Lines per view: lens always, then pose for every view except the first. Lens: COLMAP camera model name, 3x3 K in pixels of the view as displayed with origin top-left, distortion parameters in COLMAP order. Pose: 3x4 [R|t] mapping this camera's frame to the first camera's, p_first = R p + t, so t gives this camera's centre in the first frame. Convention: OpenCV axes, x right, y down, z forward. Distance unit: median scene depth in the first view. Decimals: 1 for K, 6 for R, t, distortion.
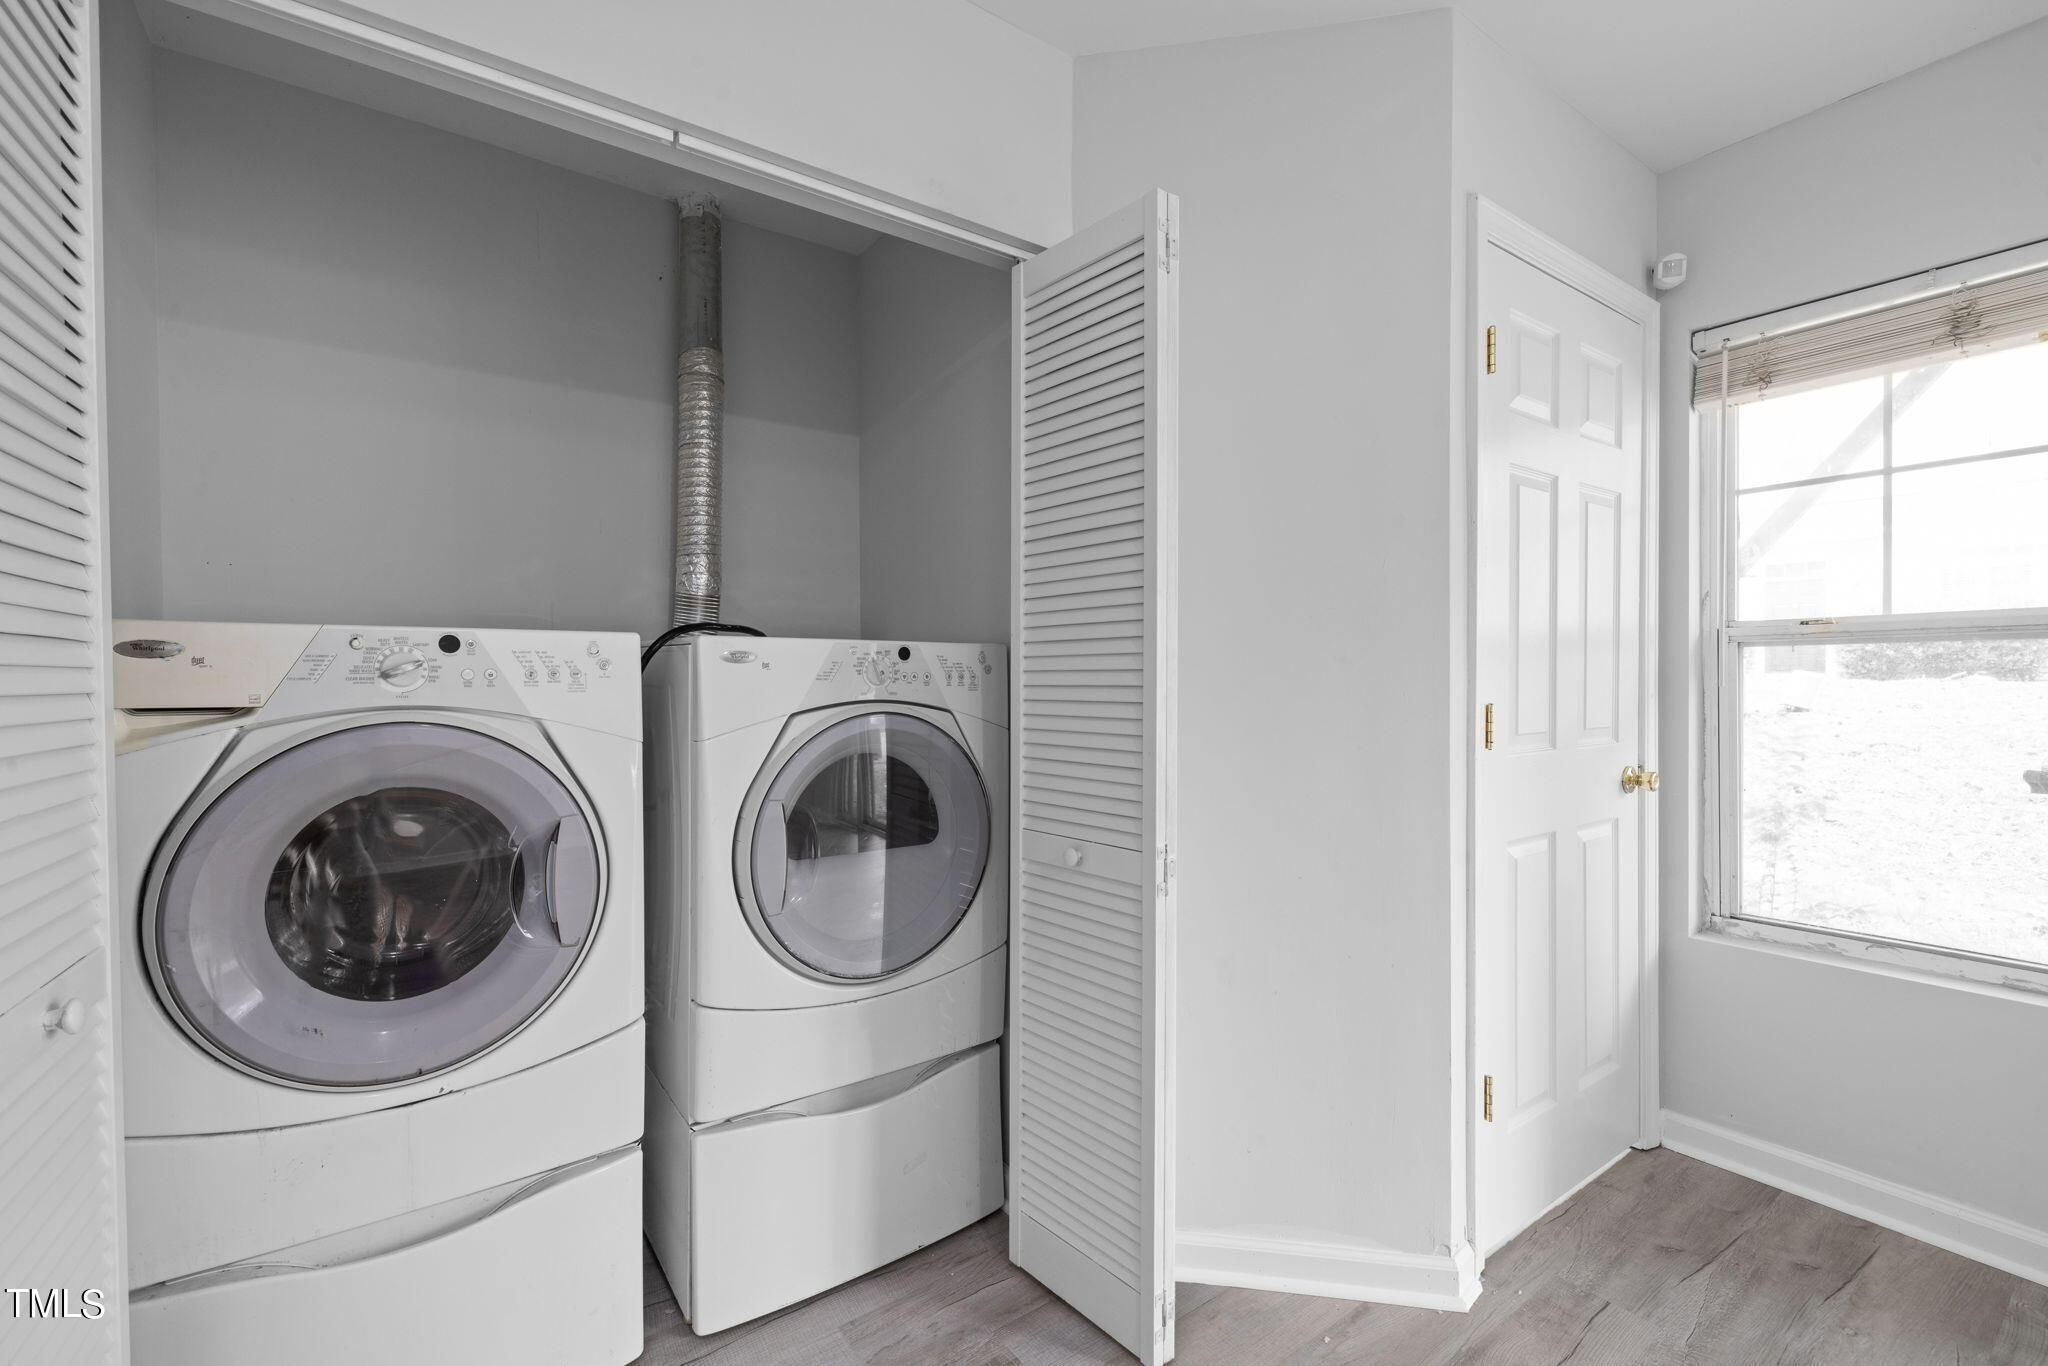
lens RADIAL K [[877.1, 0, 1014.8], [0, 877.1, 687.3], [0, 0, 1]] dist [0.000484, 0.000321]
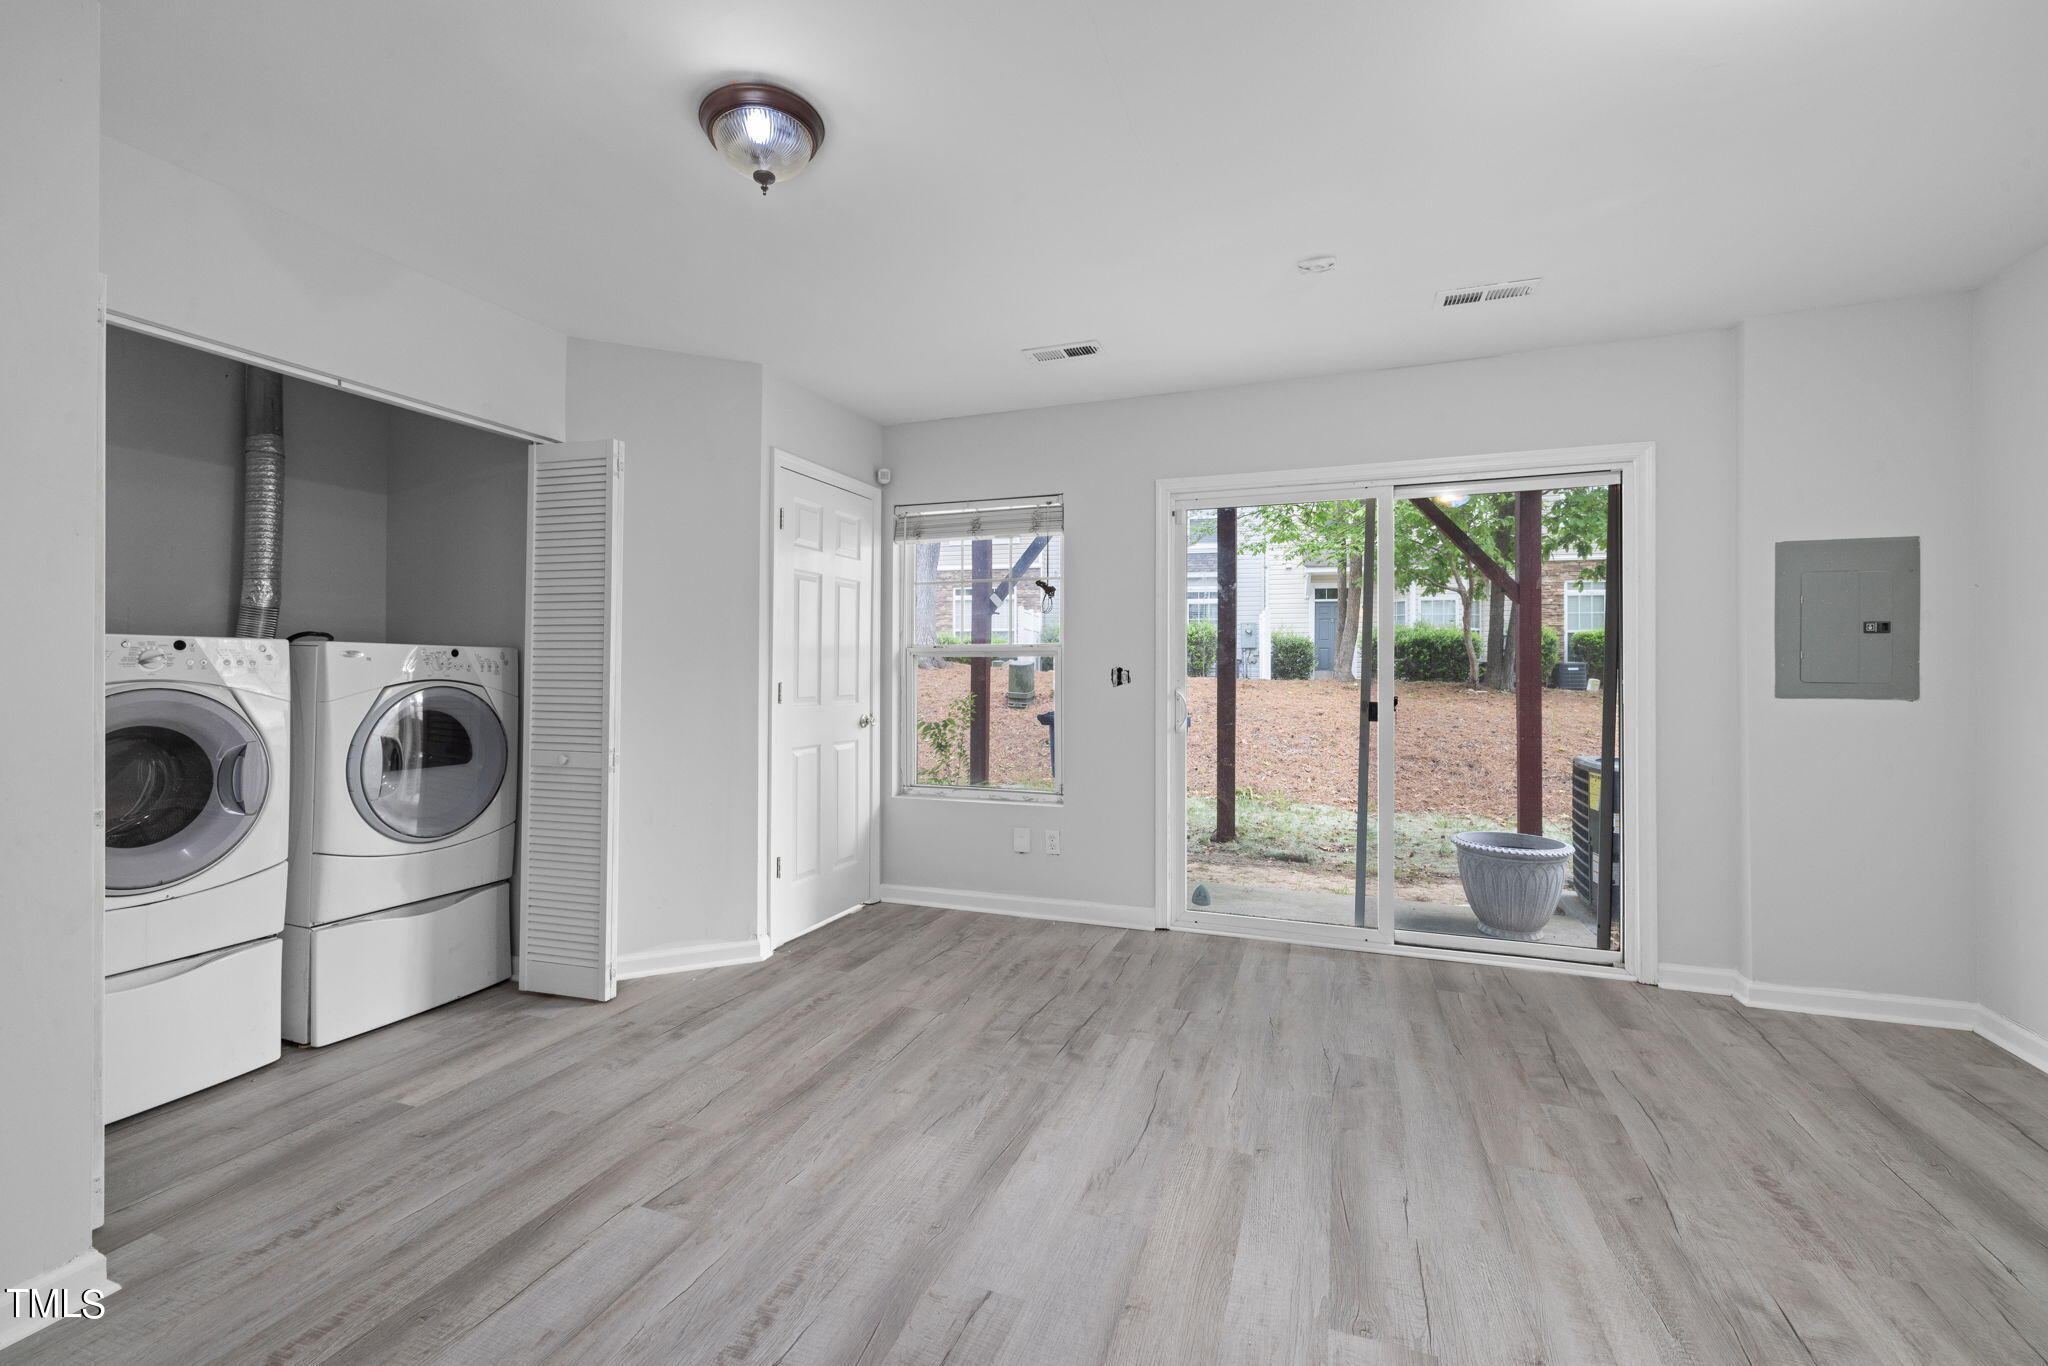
lens RADIAL K [[862.9, 0, 1010.6], [0, 862.9, 665.8], [0, 0, 1]] dist [0.000730, 0.000442]
pose [[0.834280, 0.012757, 0.551193, -0.151681], [-0.003607, 0.999837, -0.017681, 0.013540], [-0.551329, 0.012763, 0.834190, -1.067858]]
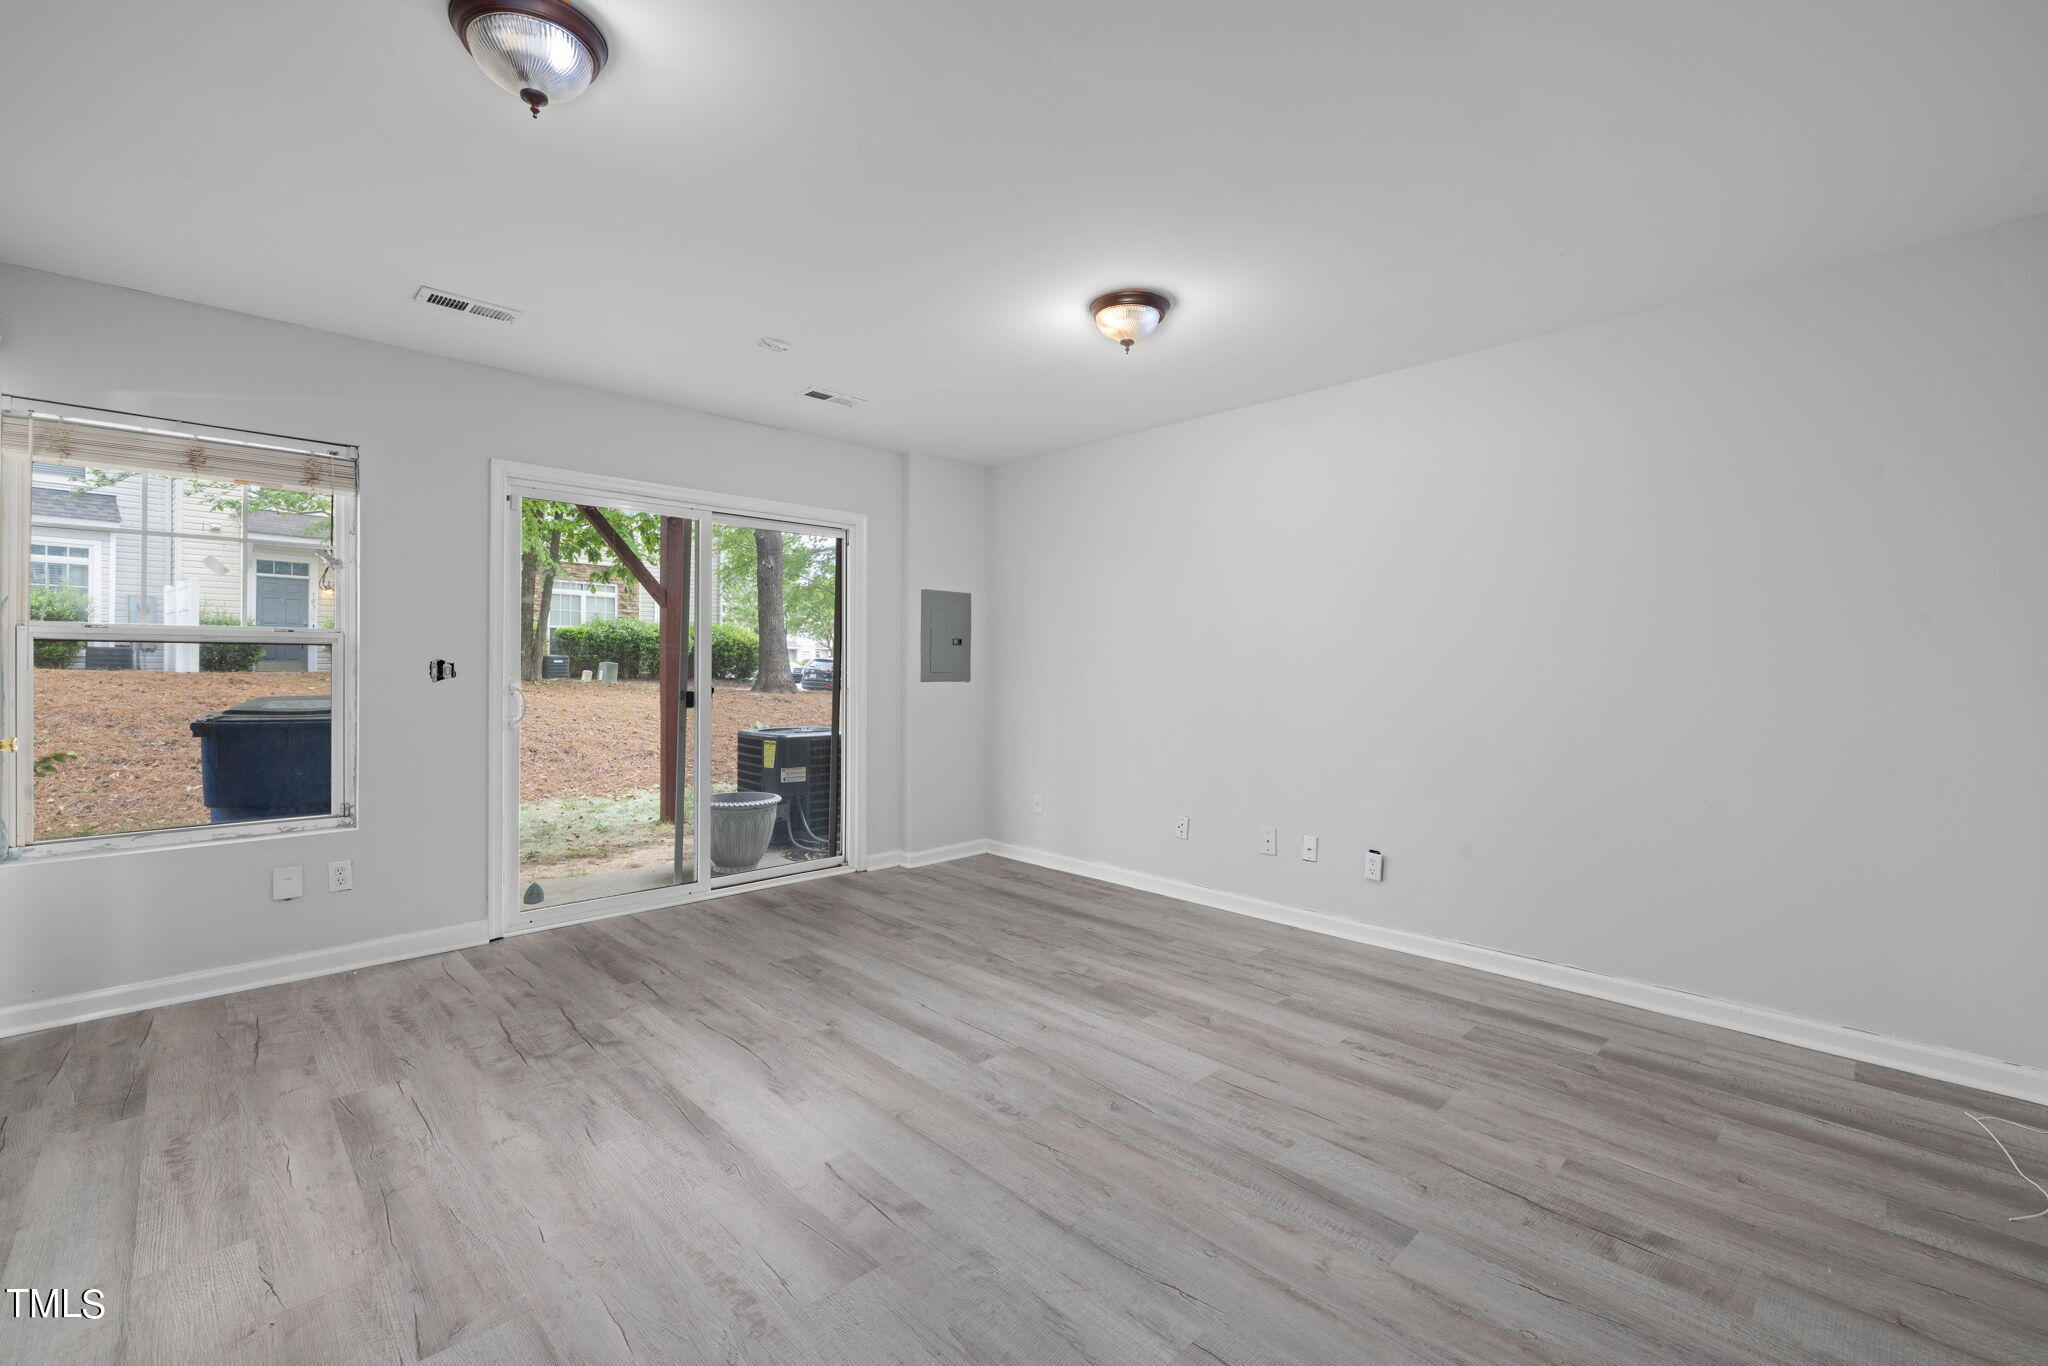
lens RADIAL K [[862.9, 0, 1010.6], [0, 862.9, 665.8], [0, 0, 1]] dist [0.000730, 0.000442]
pose [[-0.142744, 0.007875, 0.989728, -0.847856], [0.004342, 0.999964, -0.007330, 0.010454], [-0.989750, 0.003251, -0.142773, -0.348121]]
